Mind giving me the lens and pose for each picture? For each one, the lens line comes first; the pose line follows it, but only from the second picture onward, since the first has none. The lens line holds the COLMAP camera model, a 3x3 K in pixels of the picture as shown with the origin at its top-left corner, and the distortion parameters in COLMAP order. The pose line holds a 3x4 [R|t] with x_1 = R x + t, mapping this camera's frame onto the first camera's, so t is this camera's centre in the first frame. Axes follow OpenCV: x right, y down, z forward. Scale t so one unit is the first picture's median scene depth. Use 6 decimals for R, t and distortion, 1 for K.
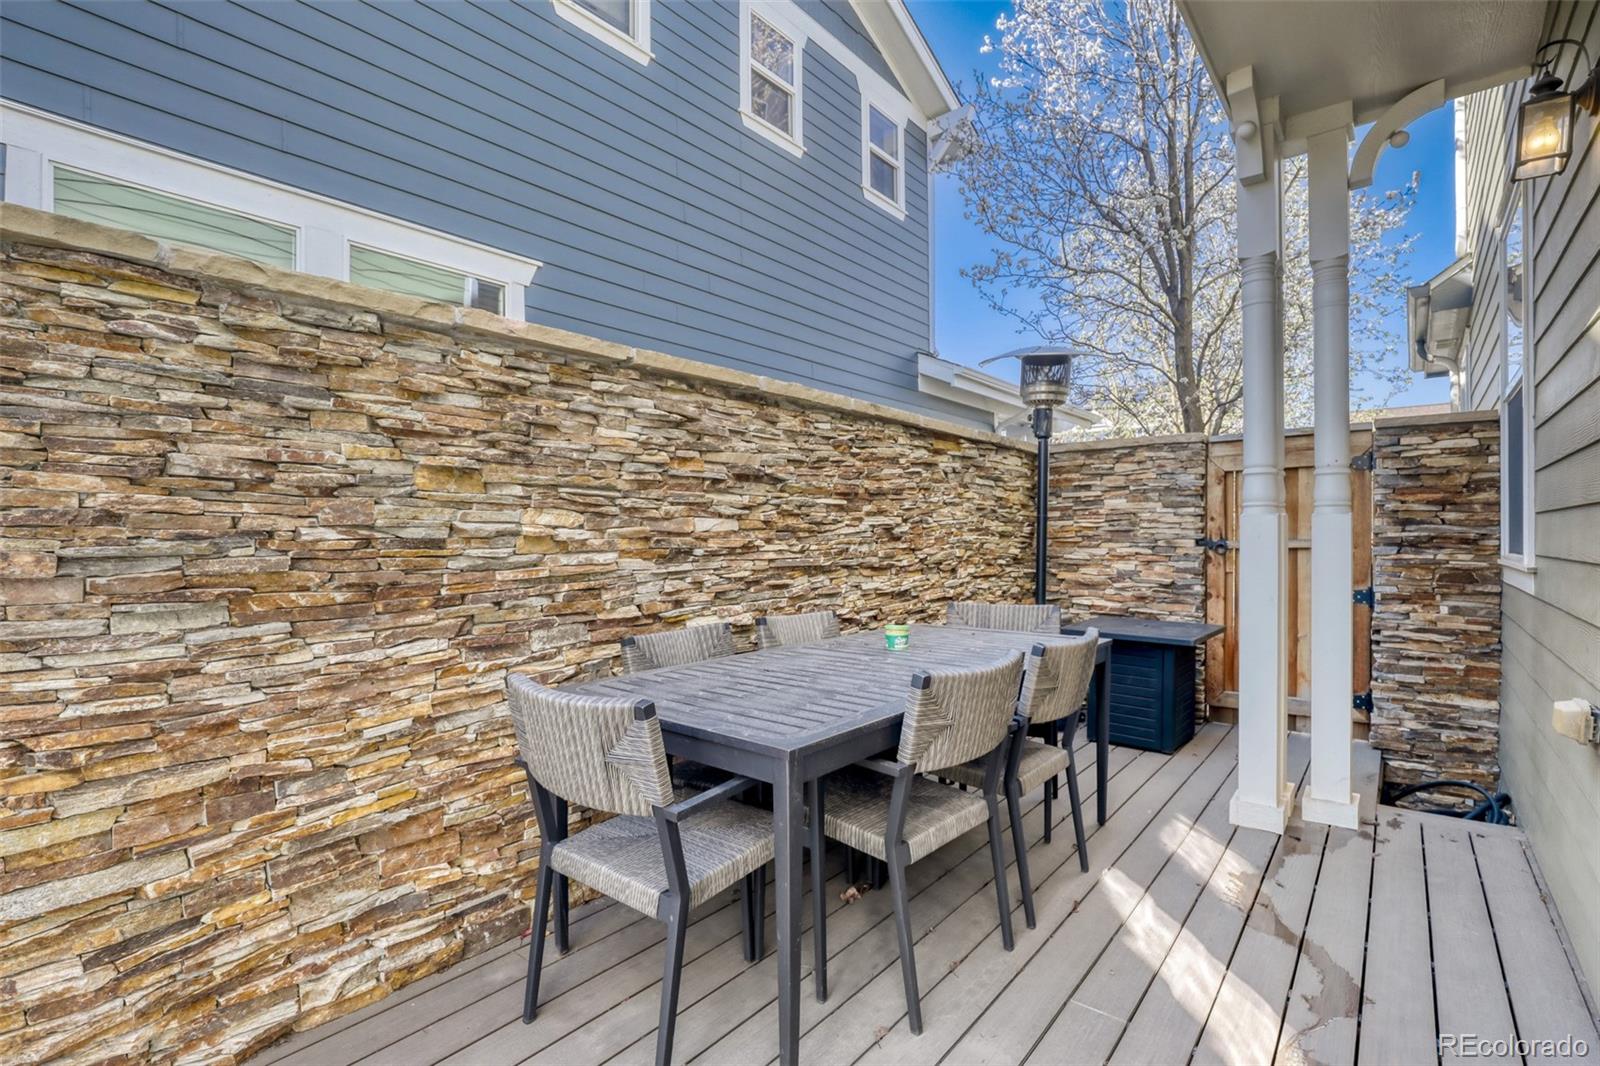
lens RADIAL K [[736.0, 0, 792.6], [0, 736.0, 543.5], [0, 0, 1]] dist [-0.005588, 0.002841]
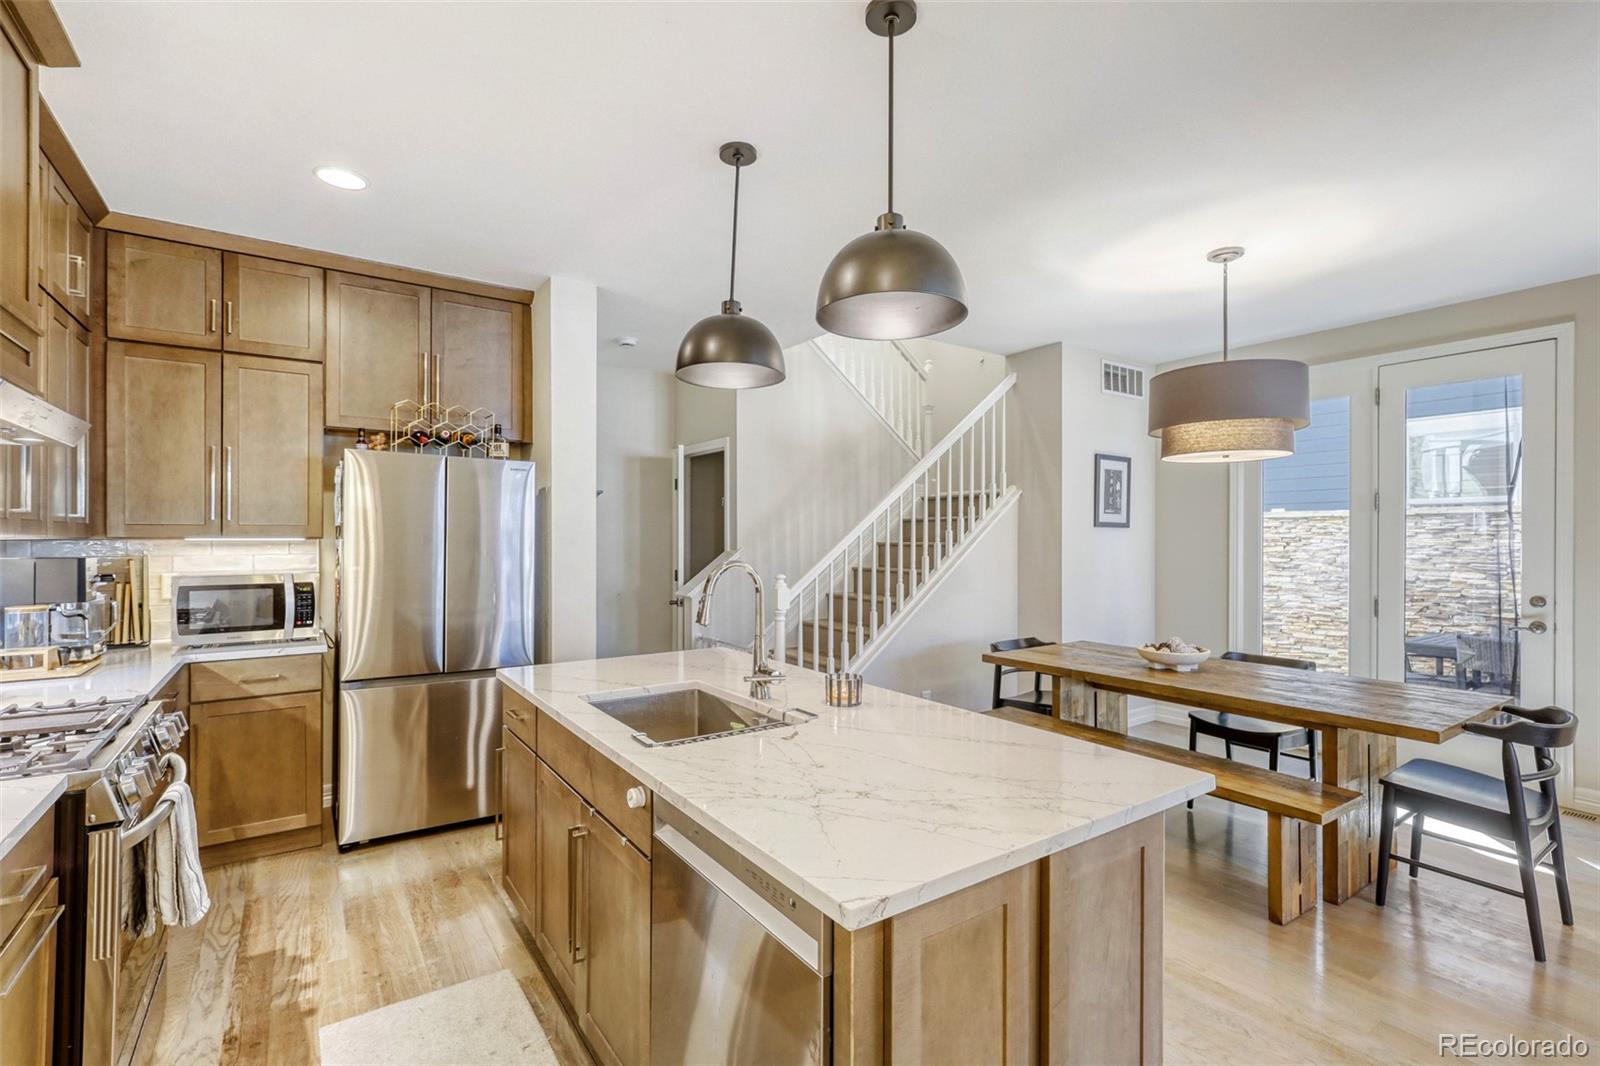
lens RADIAL K [[736.0, 0, 798.9], [0, 736.0, 535.1], [0, 0, 1]] dist [-0.005588, 0.002841]
pose [[-0.255386, 0.001854, -0.966837, 3.221672], [-0.010478, 0.999934, 0.004685, -0.188104], [0.966782, 0.011327, -0.255350, -0.748711]]
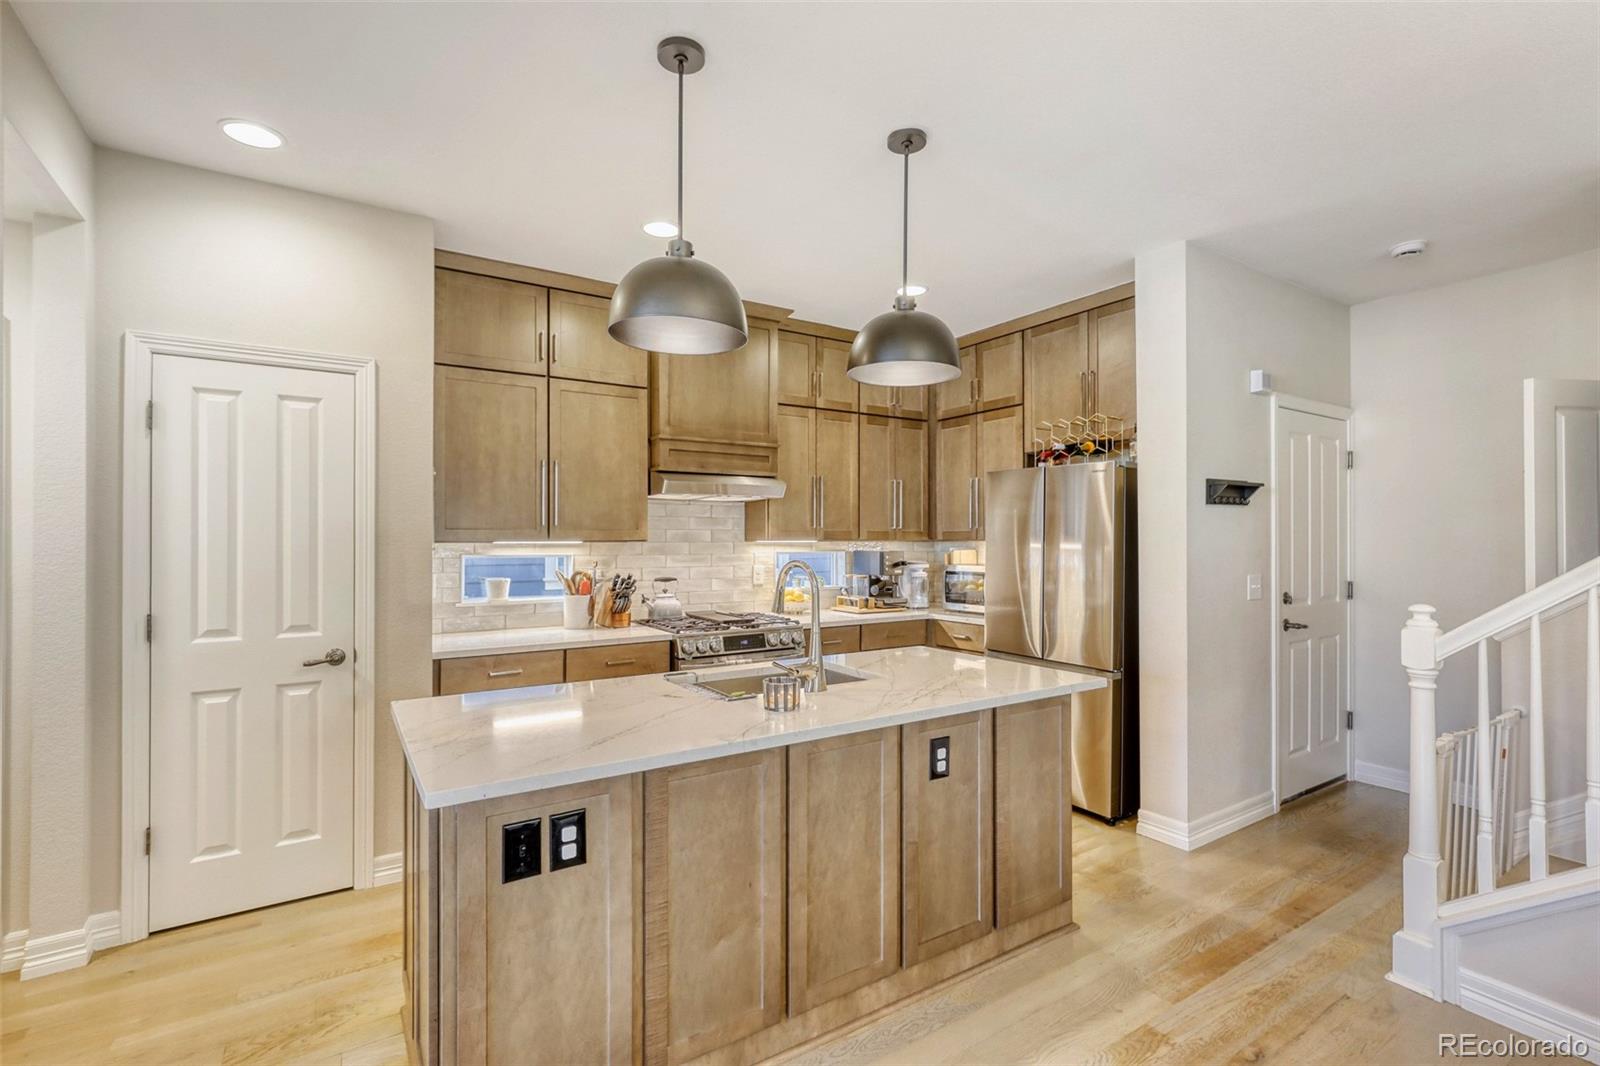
lens RADIAL K [[736.0, 0, 800.4], [0, 736.0, 535.3], [0, 0, 1]] dist [-0.005588, 0.002841]
pose [[-0.959919, 0.009252, 0.280125, 1.874873], [0.010648, 0.999937, 0.003461, -0.189843], [-0.280075, 0.006305, -0.959957, 0.033874]]
